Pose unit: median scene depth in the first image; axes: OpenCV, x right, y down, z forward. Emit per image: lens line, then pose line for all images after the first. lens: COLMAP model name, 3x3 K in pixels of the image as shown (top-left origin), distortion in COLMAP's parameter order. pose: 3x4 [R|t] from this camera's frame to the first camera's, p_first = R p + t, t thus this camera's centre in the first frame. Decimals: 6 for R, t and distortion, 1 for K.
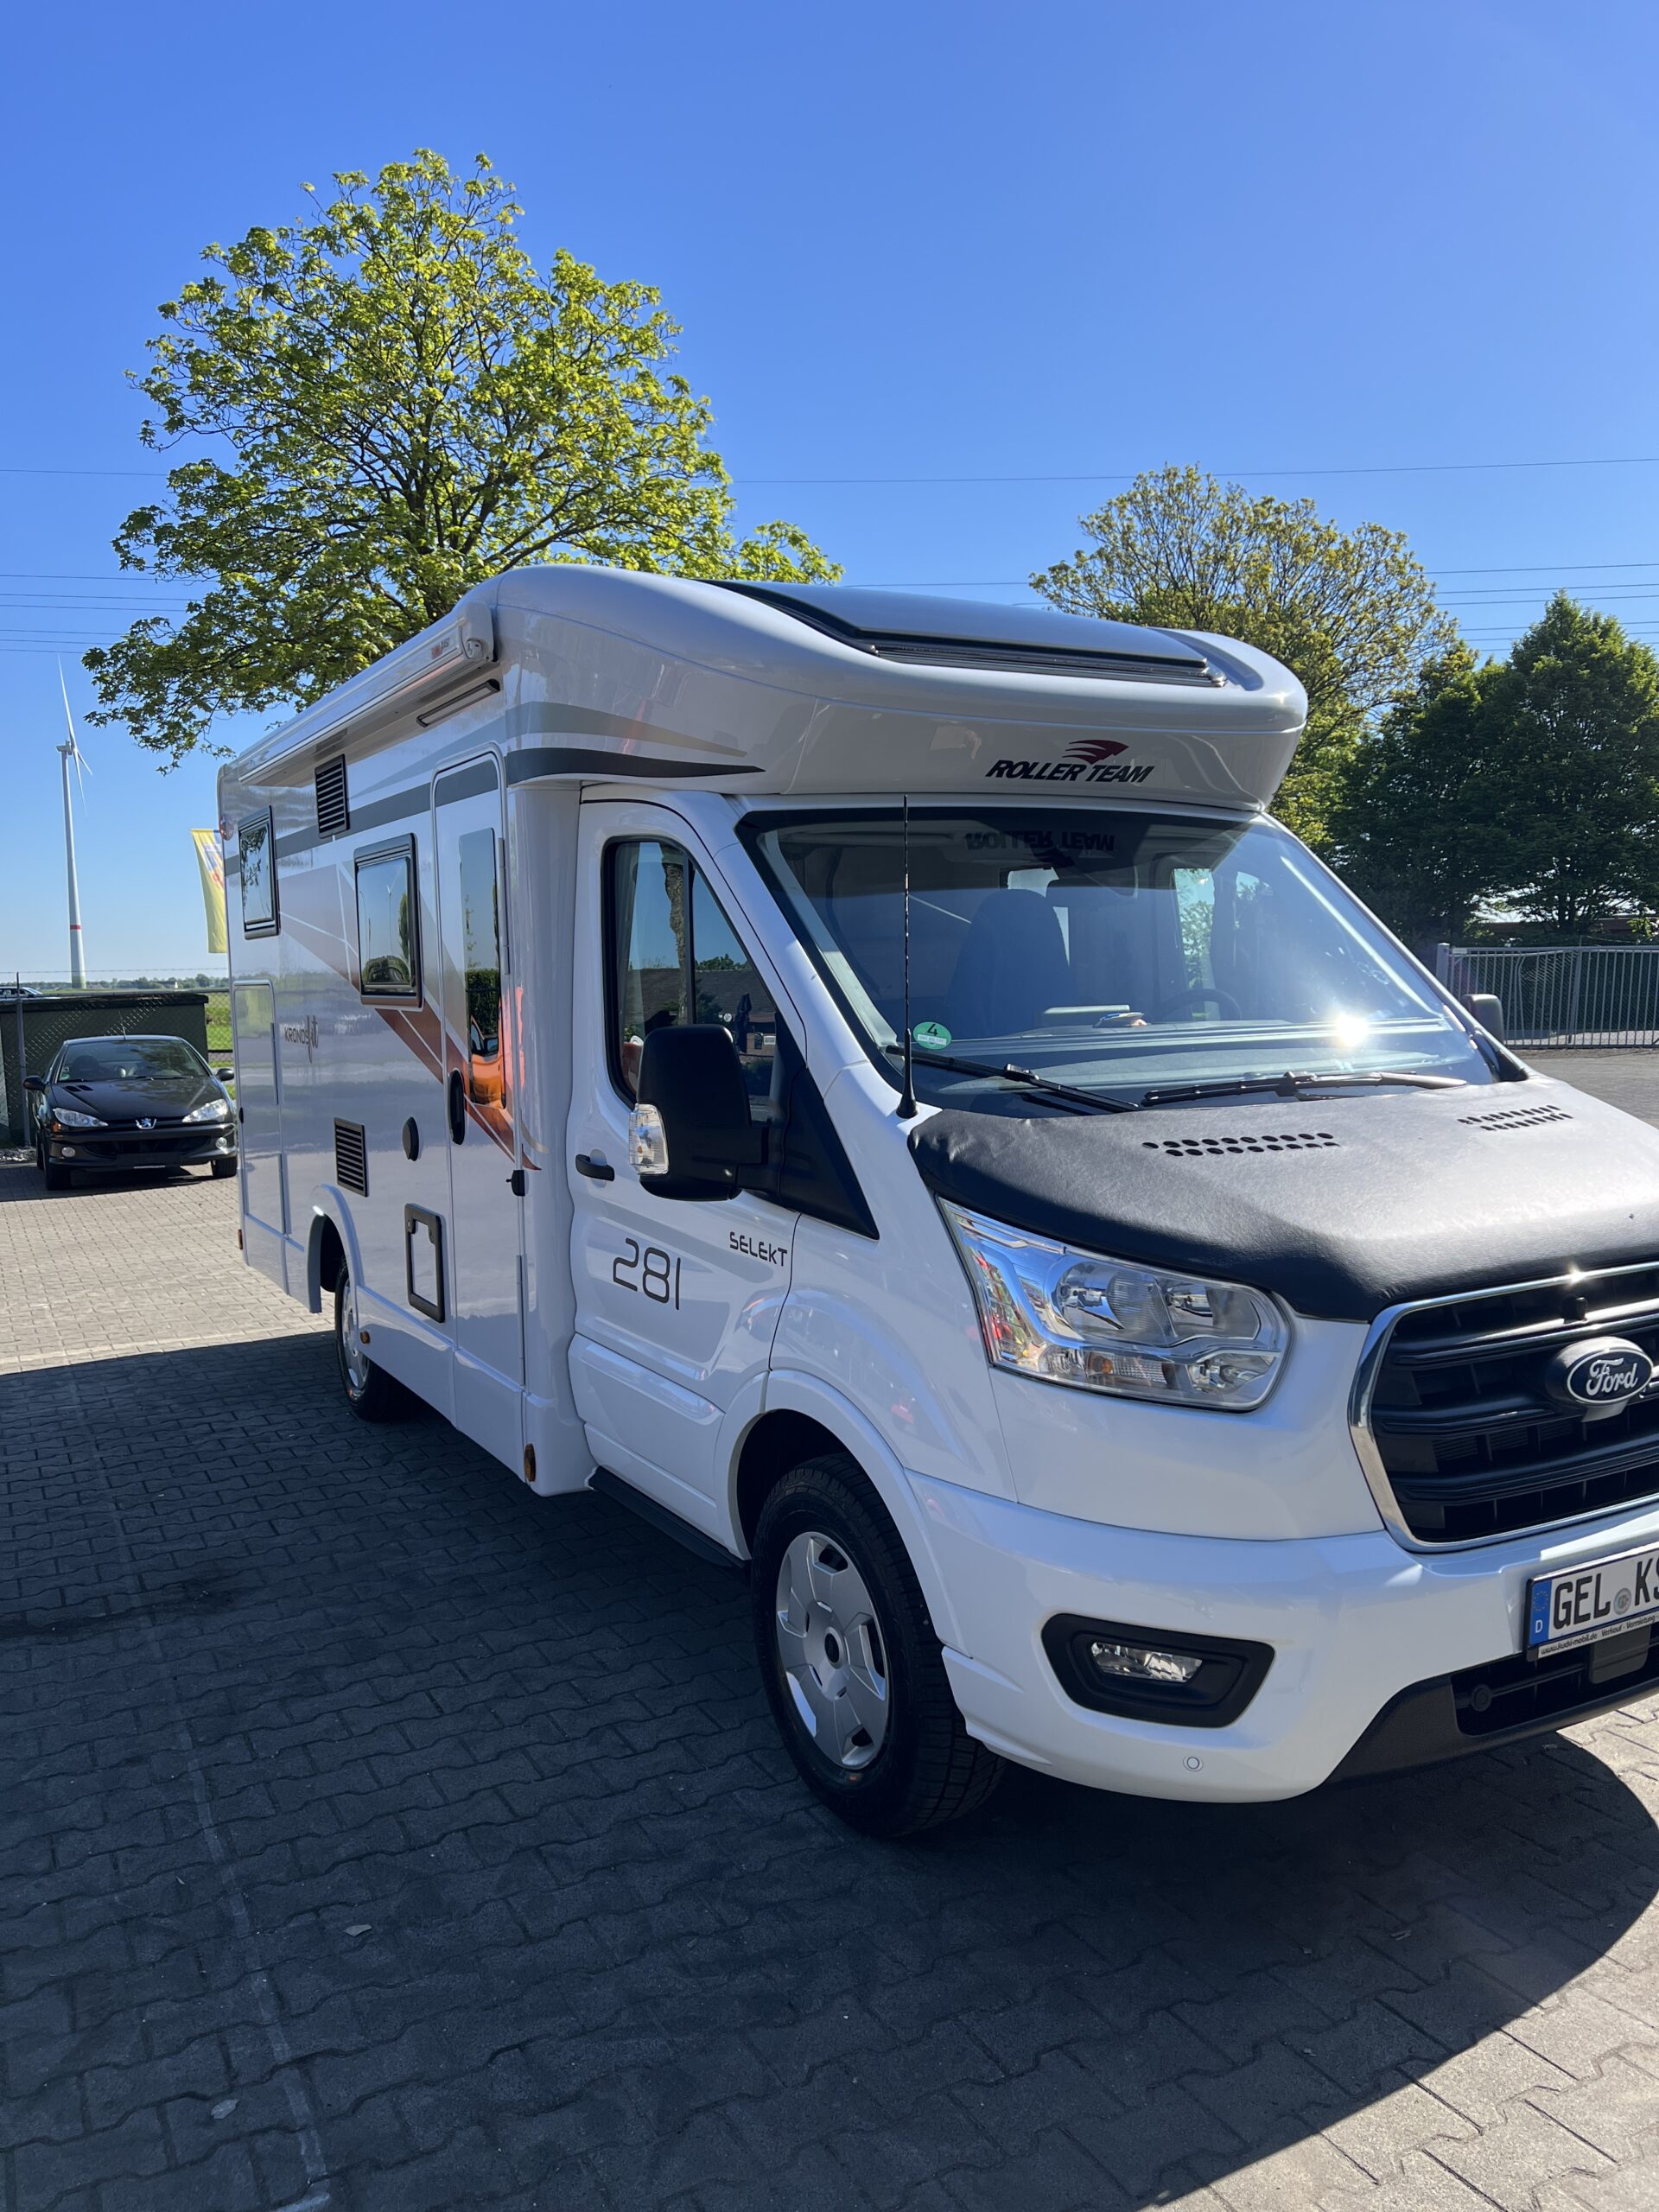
lens RADIAL K [[1668.0, 0, 836.5], [0, 1668.0, 1075.3], [0, 0, 1]] dist [0.029000, -0.002092]
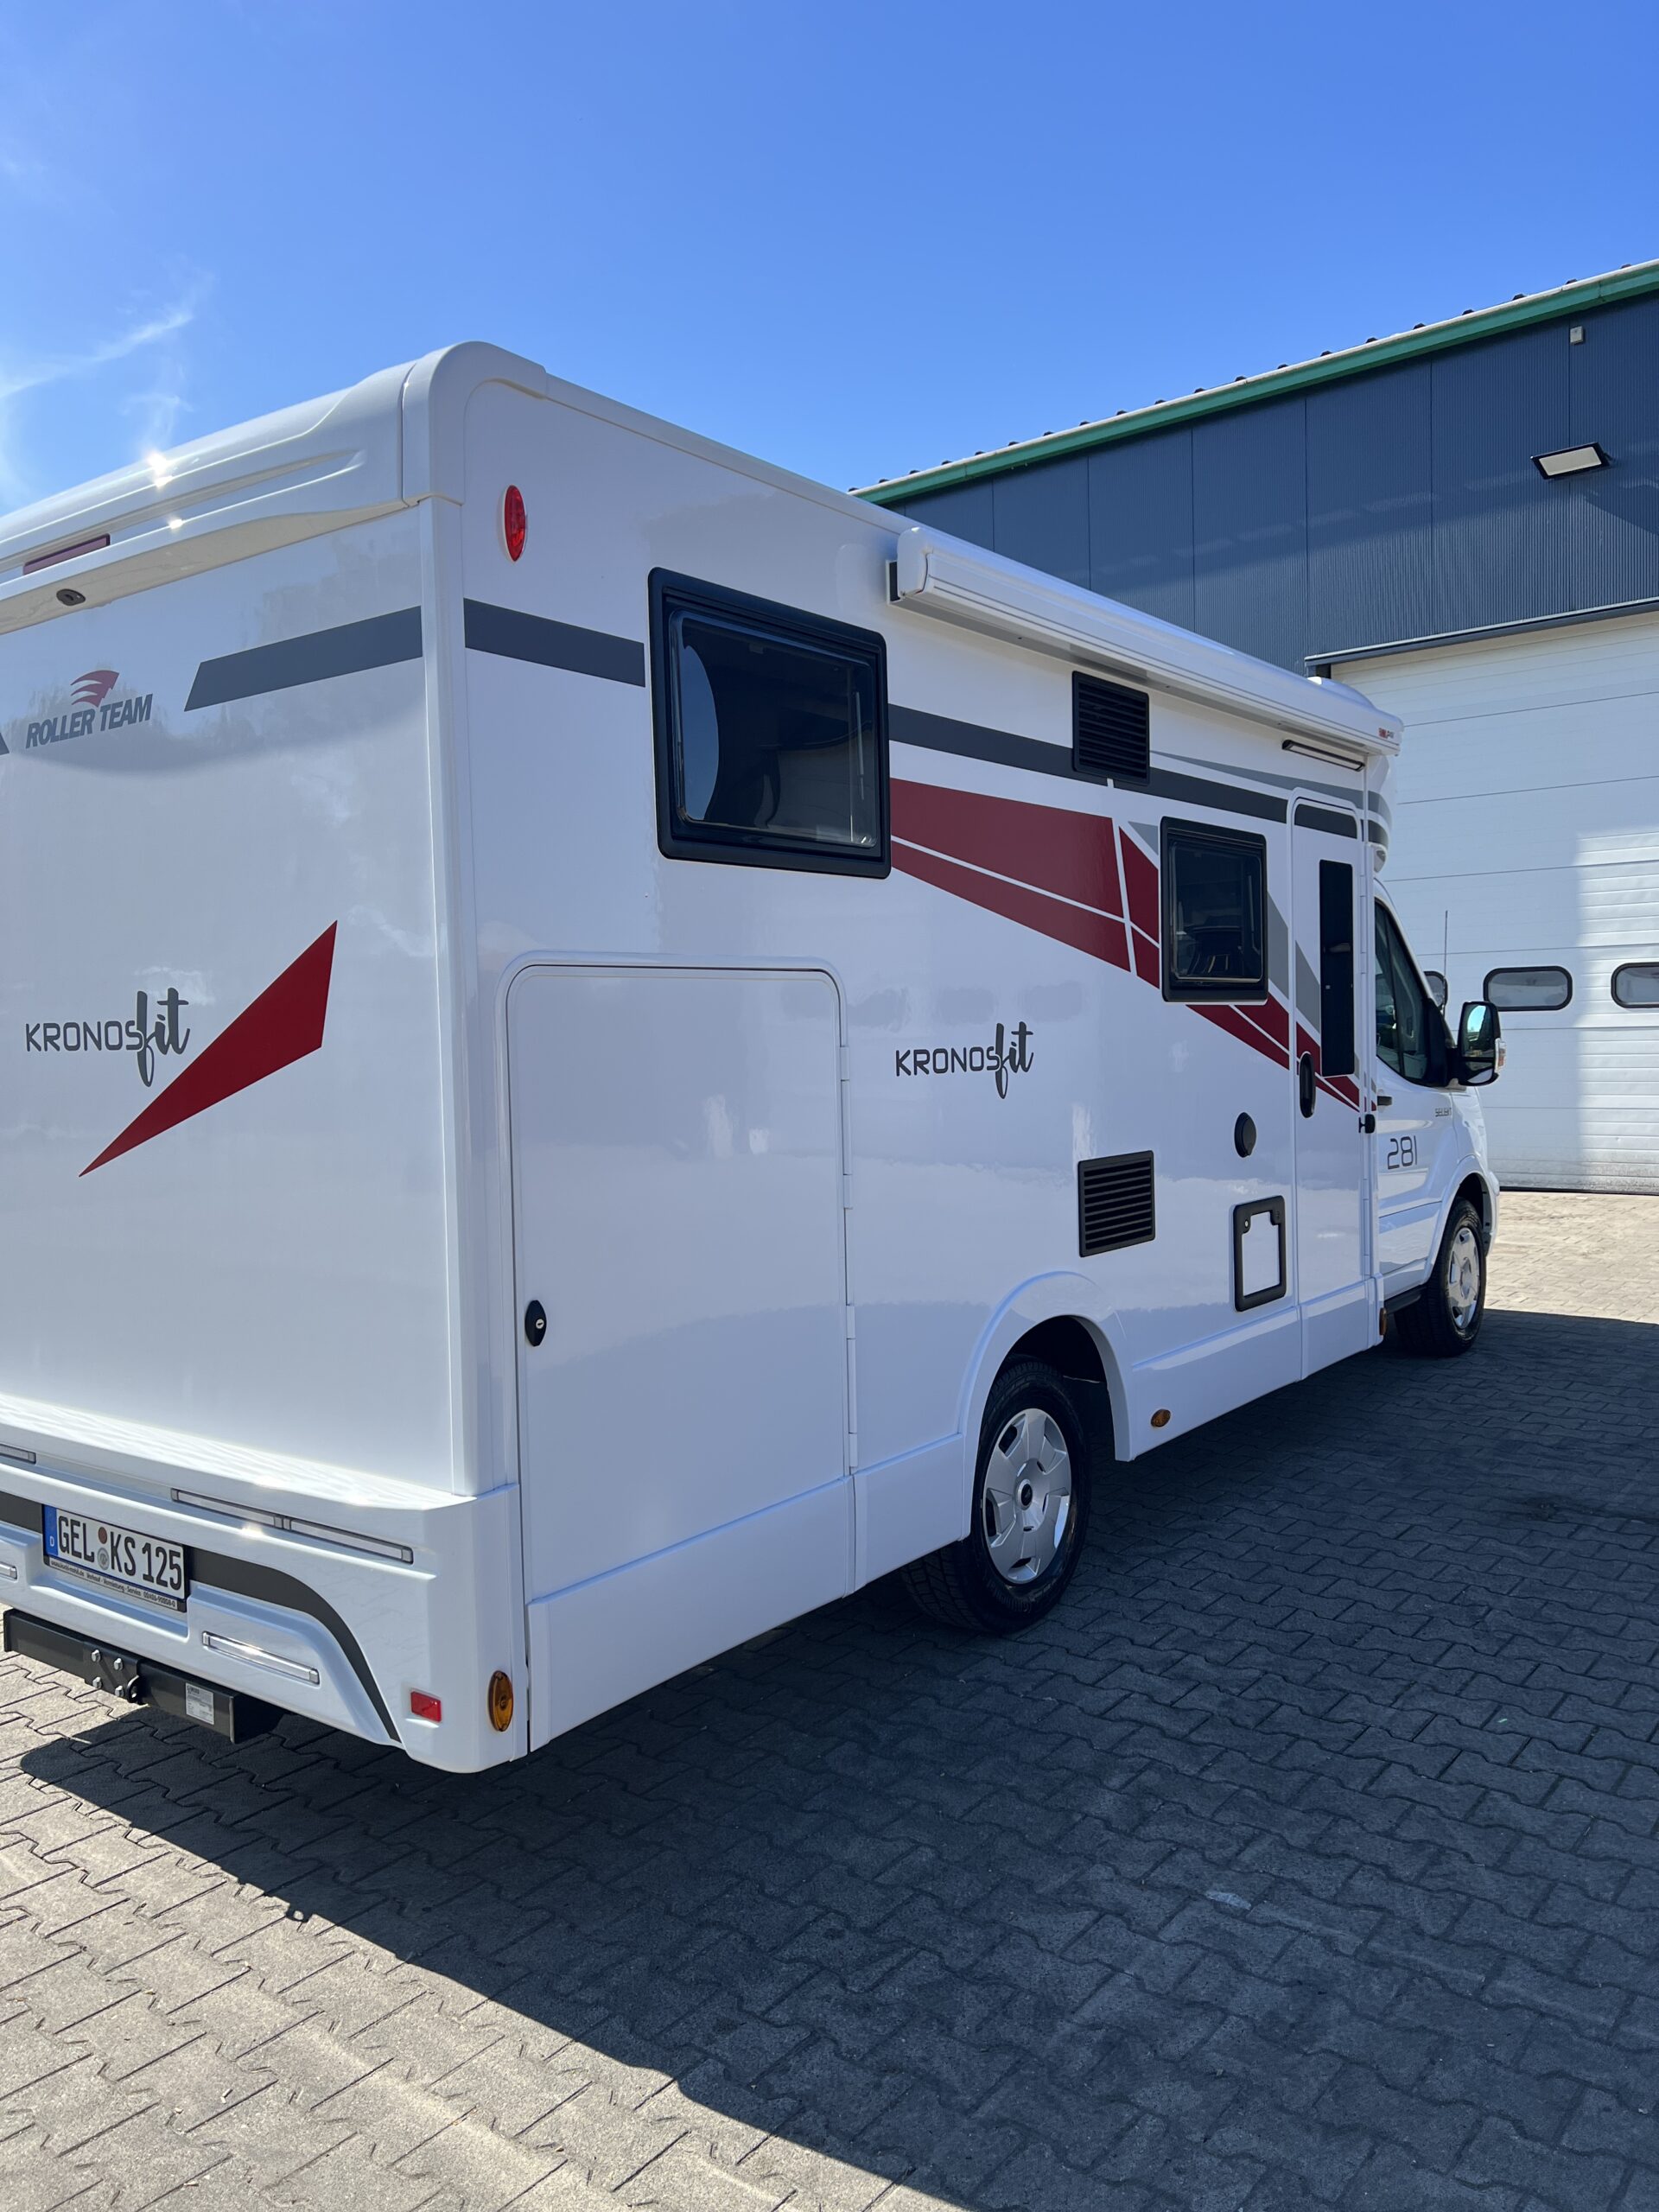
lens RADIAL K [[1668.0, 0, 836.5], [0, 1668.0, 1075.3], [0, 0, 1]] dist [0.029000, -0.002092]
pose [[-0.404609, 0.006138, 0.914469, -1.040429], [0.088603, 0.995536, 0.032520, -0.049855], [-0.910187, 0.094182, -0.403347, 1.589836]]
